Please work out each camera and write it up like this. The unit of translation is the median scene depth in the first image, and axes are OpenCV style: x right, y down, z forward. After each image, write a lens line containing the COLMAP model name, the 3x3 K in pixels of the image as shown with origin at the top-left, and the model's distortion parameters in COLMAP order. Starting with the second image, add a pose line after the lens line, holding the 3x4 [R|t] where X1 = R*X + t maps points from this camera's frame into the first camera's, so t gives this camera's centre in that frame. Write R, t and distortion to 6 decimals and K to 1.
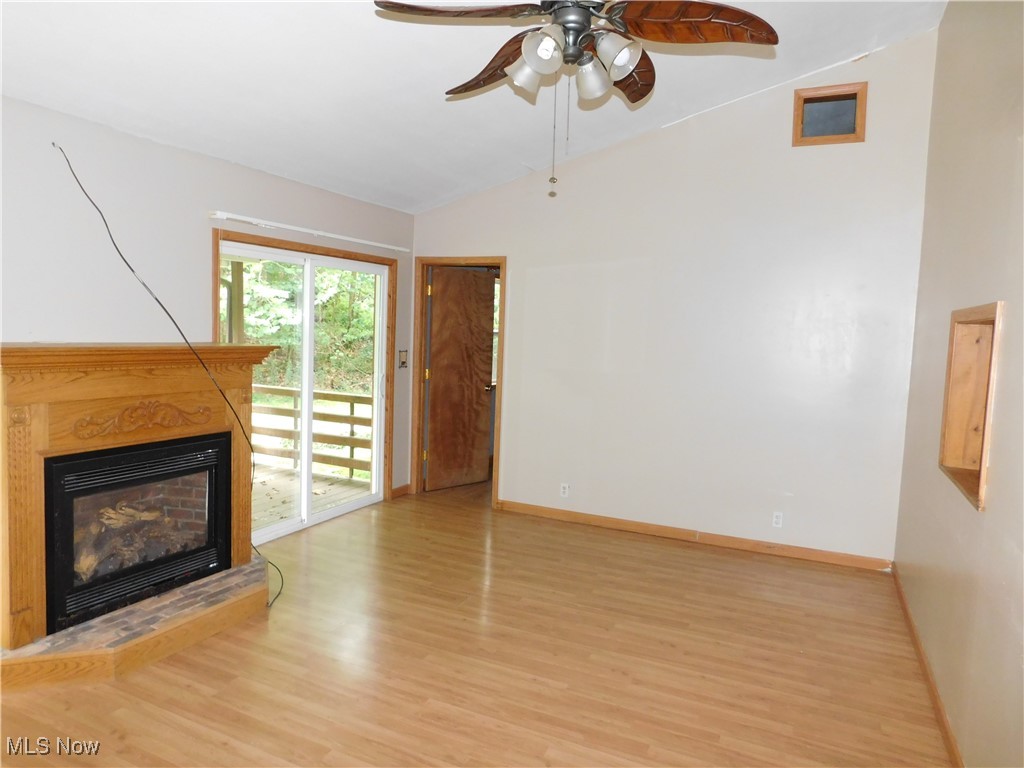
lens RADIAL K [[672.0, 0, 512.0], [0, 672.0, 384.0], [0, 0, 1]] dist [-0.084887, 0.061545]
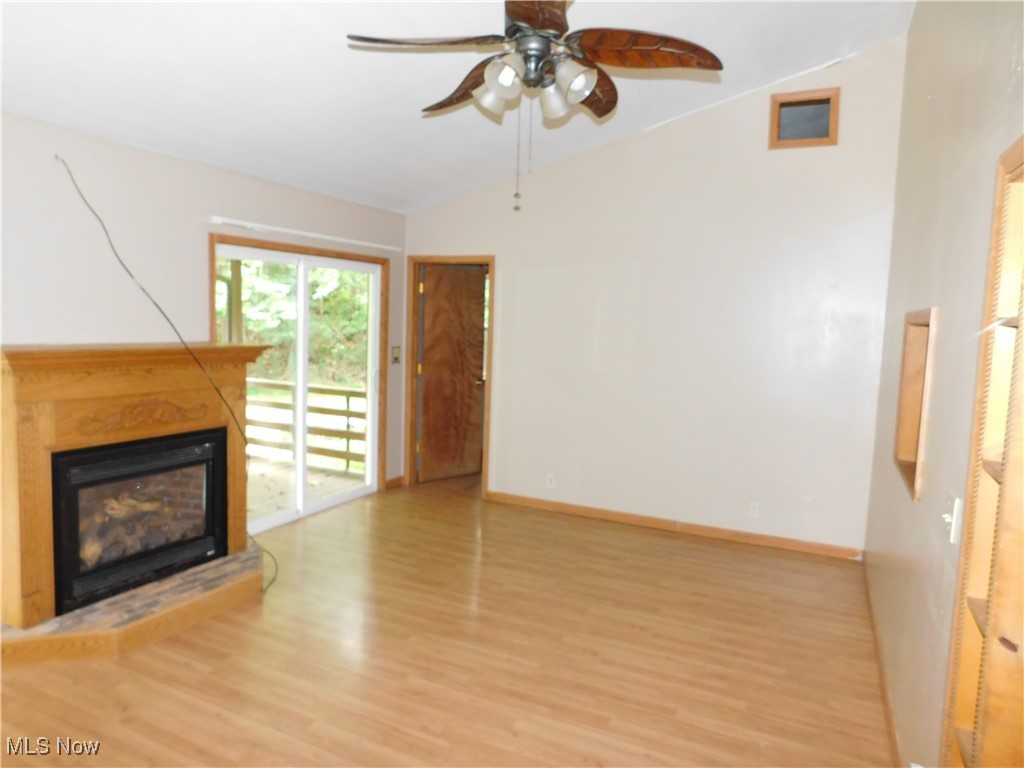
lens RADIAL K [[672.0, 0, 512.0], [0, 672.0, 384.0], [0, 0, 1]] dist [-0.084887, 0.061545]
pose [[0.999981, -0.001271, -0.006086, 0.040681], [0.001354, 0.999907, 0.013601, -0.010911], [0.006069, -0.013609, 0.999889, -0.057294]]
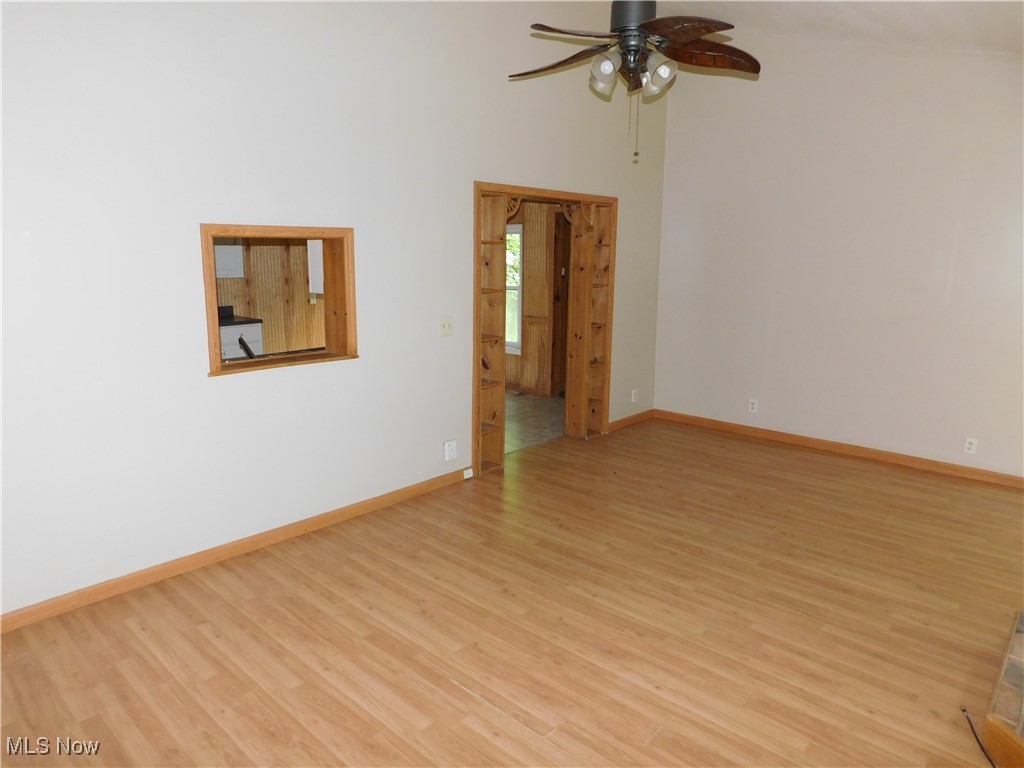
lens RADIAL K [[672.0, 0, 512.0], [0, 672.0, 384.0], [0, 0, 1]] dist [-0.084887, 0.061545]
pose [[-0.955170, -0.106713, 0.276157, -0.087297], [-0.024810, 0.958350, 0.284515, -0.159063], [-0.295017, 0.264909, -0.918035, 1.713922]]
